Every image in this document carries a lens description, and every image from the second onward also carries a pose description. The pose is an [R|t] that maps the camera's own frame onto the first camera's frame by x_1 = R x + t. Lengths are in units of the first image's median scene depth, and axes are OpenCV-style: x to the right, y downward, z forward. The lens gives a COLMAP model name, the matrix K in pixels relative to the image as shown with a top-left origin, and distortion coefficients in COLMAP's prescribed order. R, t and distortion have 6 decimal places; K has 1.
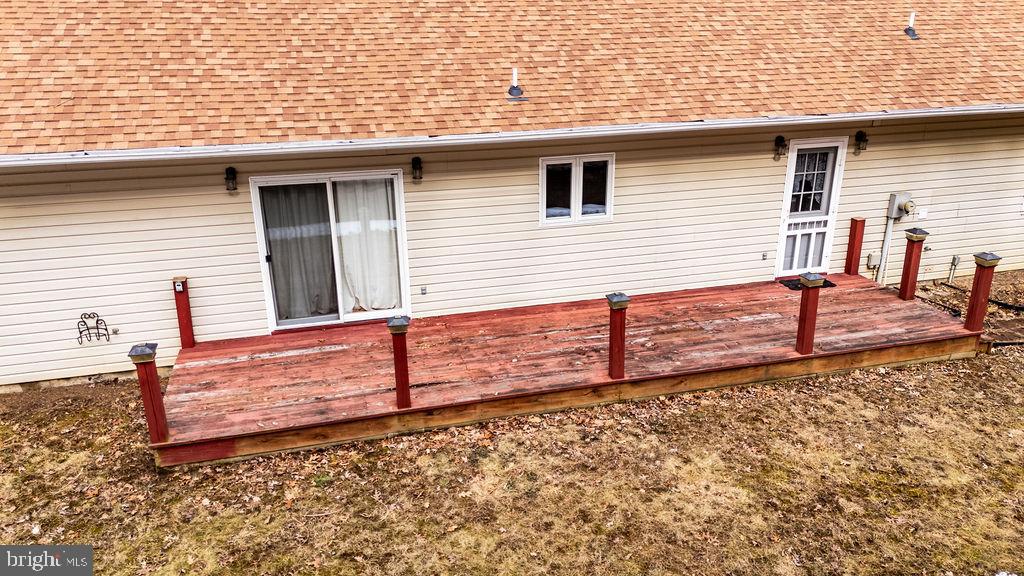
lens RADIAL K [[748.0, 0, 512.0], [0, 748.0, 288.0], [0, 0, 1]] dist [0.037136, -0.003817]
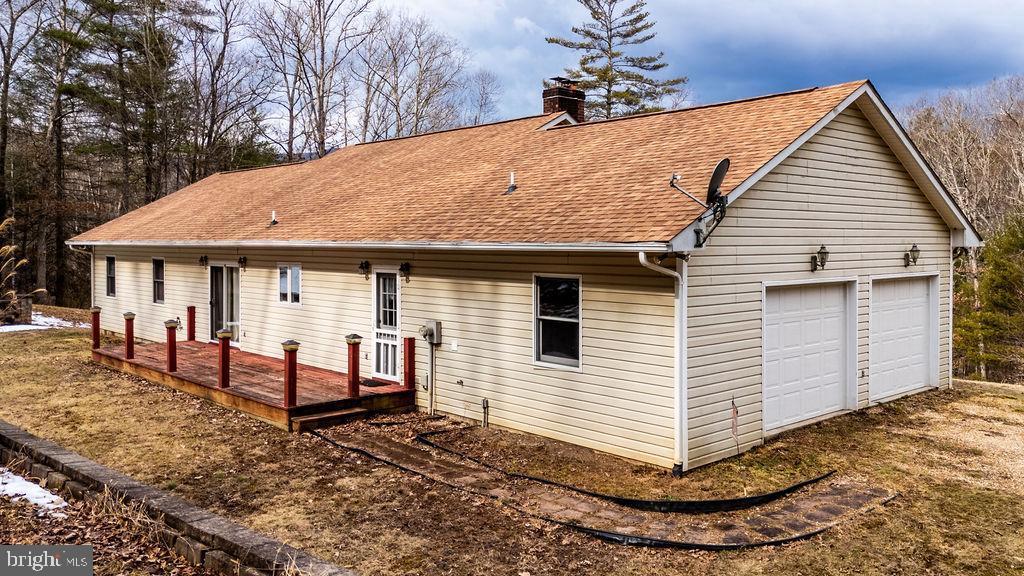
lens RADIAL K [[807.0, 0, 511.8], [0, 807.0, 251.1], [0, 0, 1]] dist [0.053499, 0.000155]
pose [[0.467652, 0.017595, -0.883737, 1.940315], [-0.313337, 0.938175, -0.147131, -0.100142], [0.826512, 0.345714, 0.444253, 0.643578]]
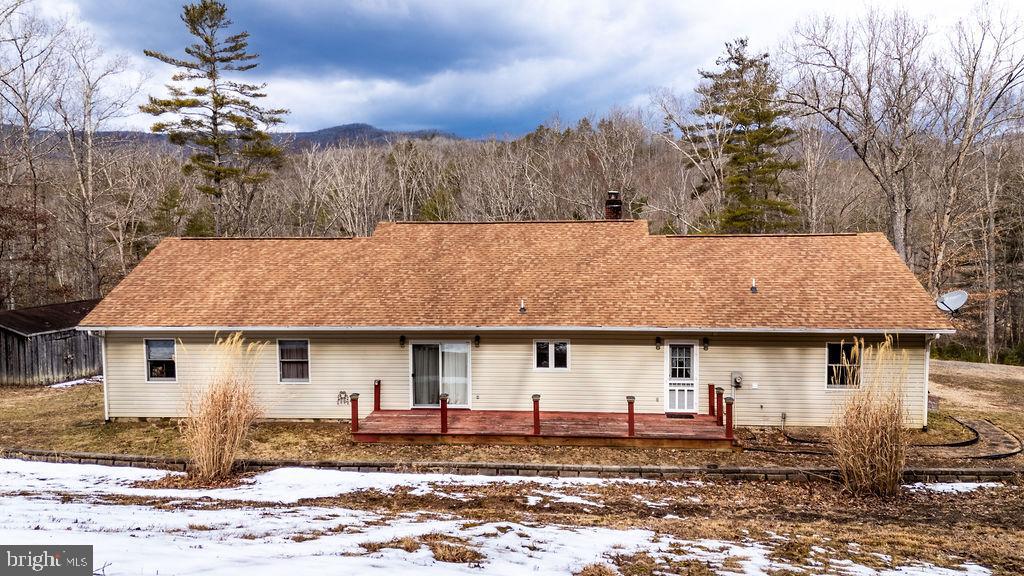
lens RADIAL K [[732.1, 0, 514.1], [0, 732.1, 269.4], [0, 0, 1]] dist [0.051797, -0.001489]
pose [[0.944042, 0.021150, -0.329145, 0.710531], [-0.118141, 0.953409, -0.277584, 0.240785], [0.307939, 0.300937, 0.902558, -1.054775]]
